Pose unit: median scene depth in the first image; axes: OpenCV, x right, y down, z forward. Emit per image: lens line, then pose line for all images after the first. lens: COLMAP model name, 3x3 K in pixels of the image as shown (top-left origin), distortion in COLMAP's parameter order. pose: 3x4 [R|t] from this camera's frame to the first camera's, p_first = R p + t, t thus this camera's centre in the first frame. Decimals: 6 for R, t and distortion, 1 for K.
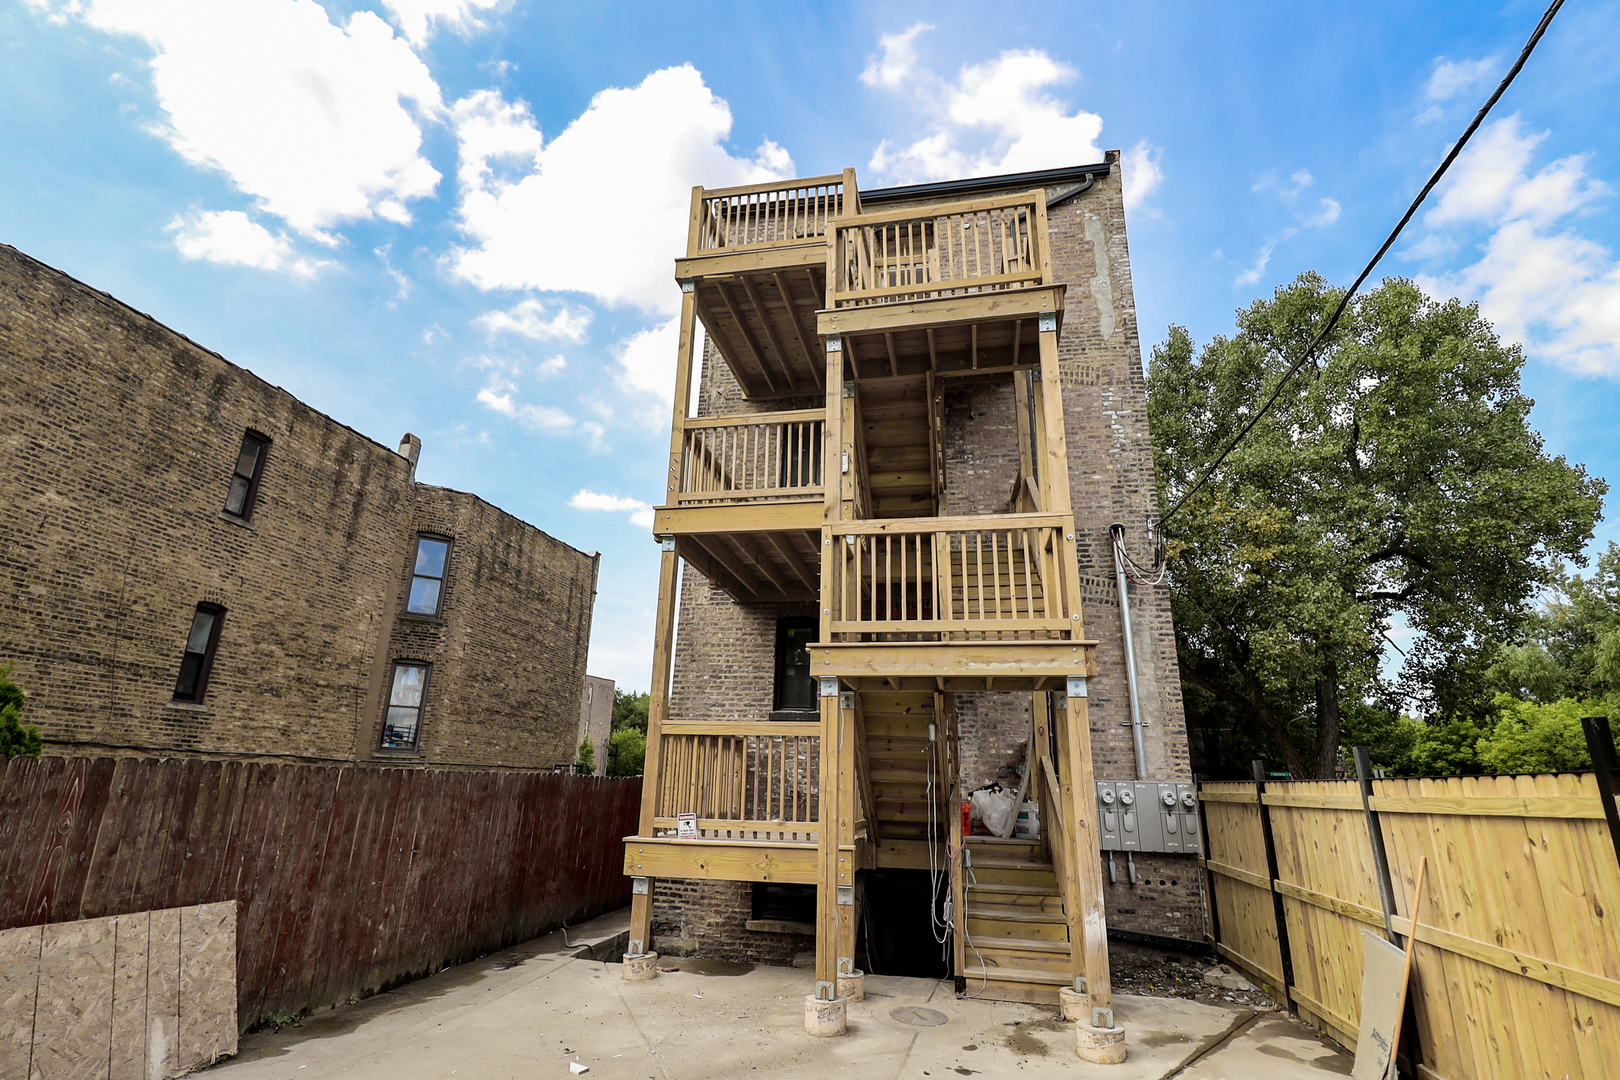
lens RADIAL K [[776.0, 0, 807.5], [0, 776.0, 536.2], [0, 0, 1]] dist [-0.012993, -0.003825]
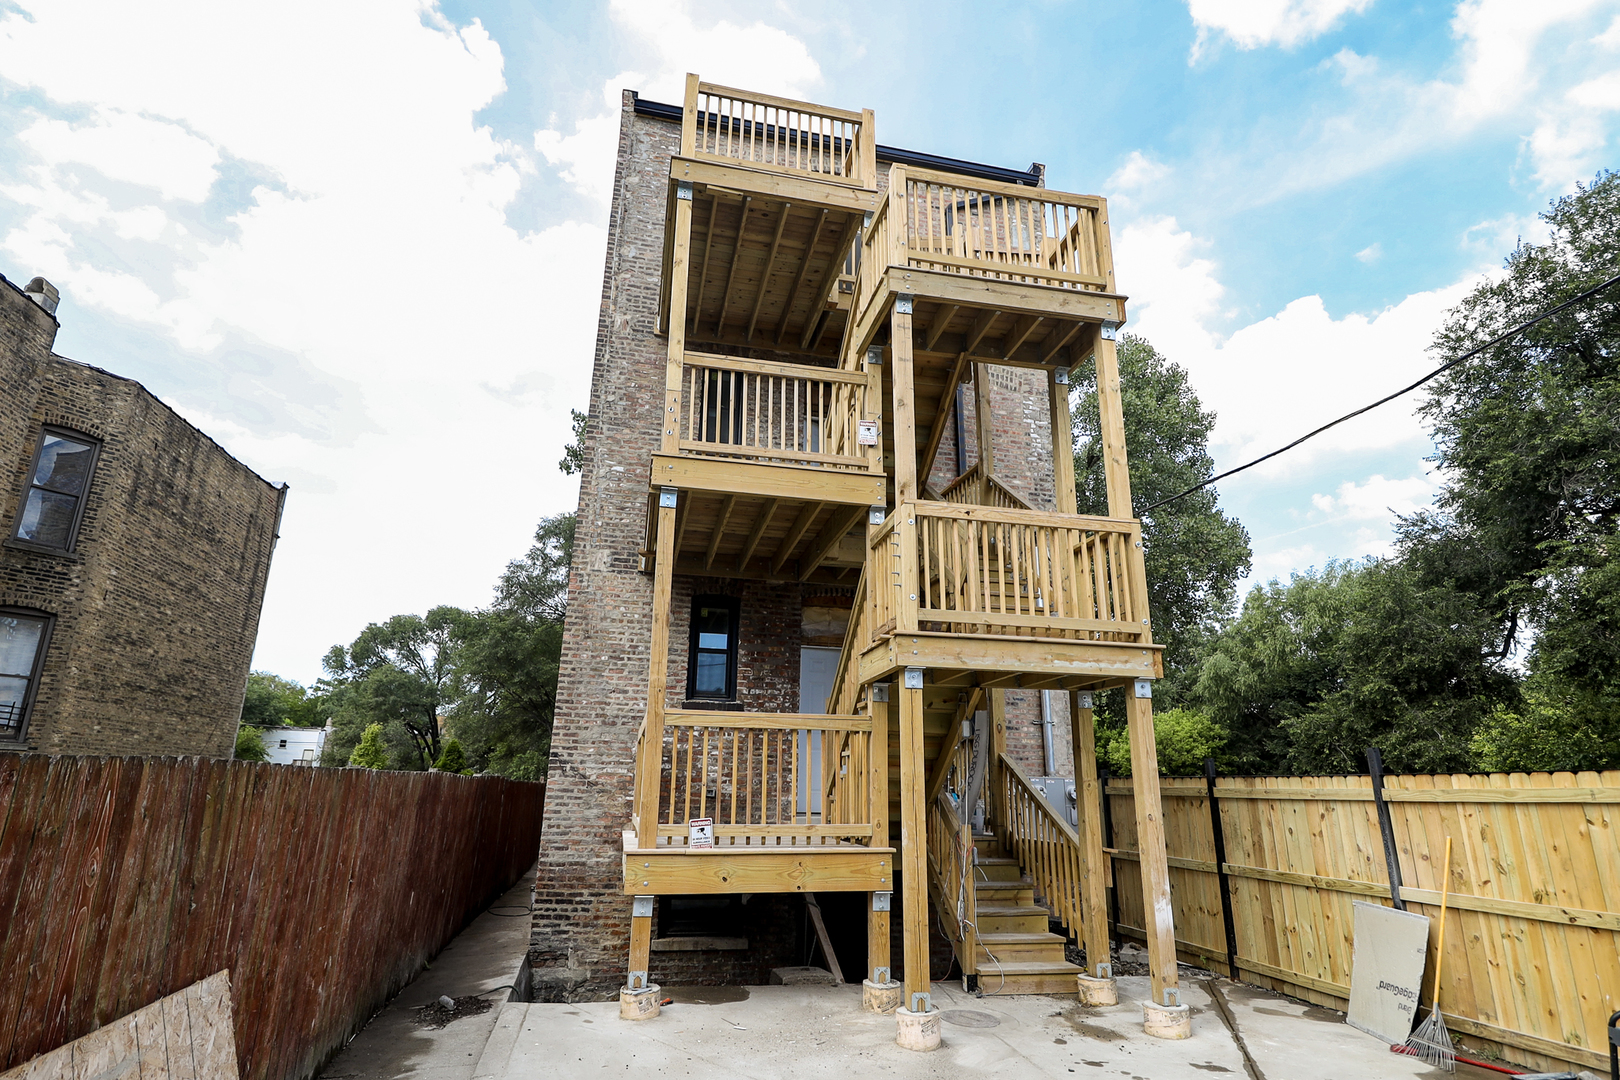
lens RADIAL K [[842.3, 0, 813.0], [0, 842.3, 543.2], [0, 0, 1]] dist [-0.006986, -0.003354]
pose [[0.912068, 0.102563, 0.397005, -0.351334], [-0.116303, 0.993157, 0.010615, 0.026744], [-0.393200, -0.055854, 0.917755, 0.095742]]
